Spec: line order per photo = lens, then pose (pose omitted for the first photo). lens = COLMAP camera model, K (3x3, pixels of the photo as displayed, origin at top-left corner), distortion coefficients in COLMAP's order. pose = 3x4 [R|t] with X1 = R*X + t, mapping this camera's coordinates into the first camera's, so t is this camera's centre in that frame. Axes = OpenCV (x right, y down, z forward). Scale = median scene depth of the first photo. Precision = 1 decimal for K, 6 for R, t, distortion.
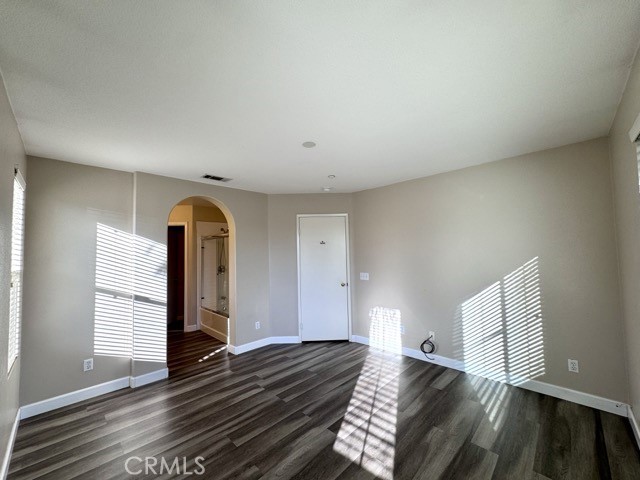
lens RADIAL K [[255.9, 0, 320.2], [0, 255.9, 240.2], [0, 0, 1]] dist [-0.002539, 0.000243]
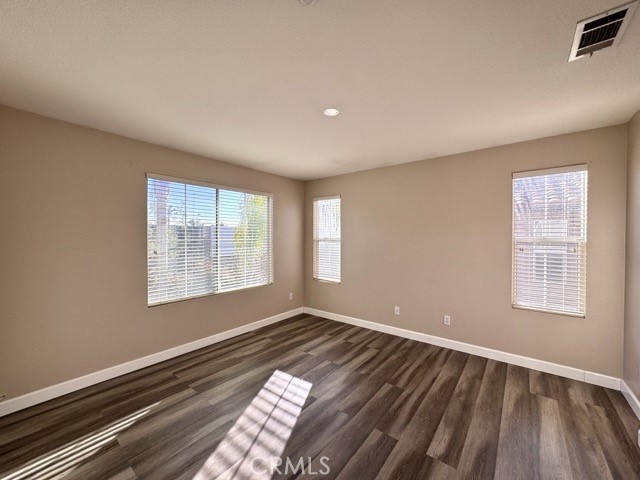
lens RADIAL K [[255.9, 0, 320.0], [0, 255.9, 239.8], [0, 0, 1]] dist [-0.002539, 0.000243]
pose [[-0.994087, 0.021157, -0.106508, 0.109995], [0.024342, 0.999292, -0.028696, 0.103444], [0.105825, -0.031119, -0.993898, 1.934977]]
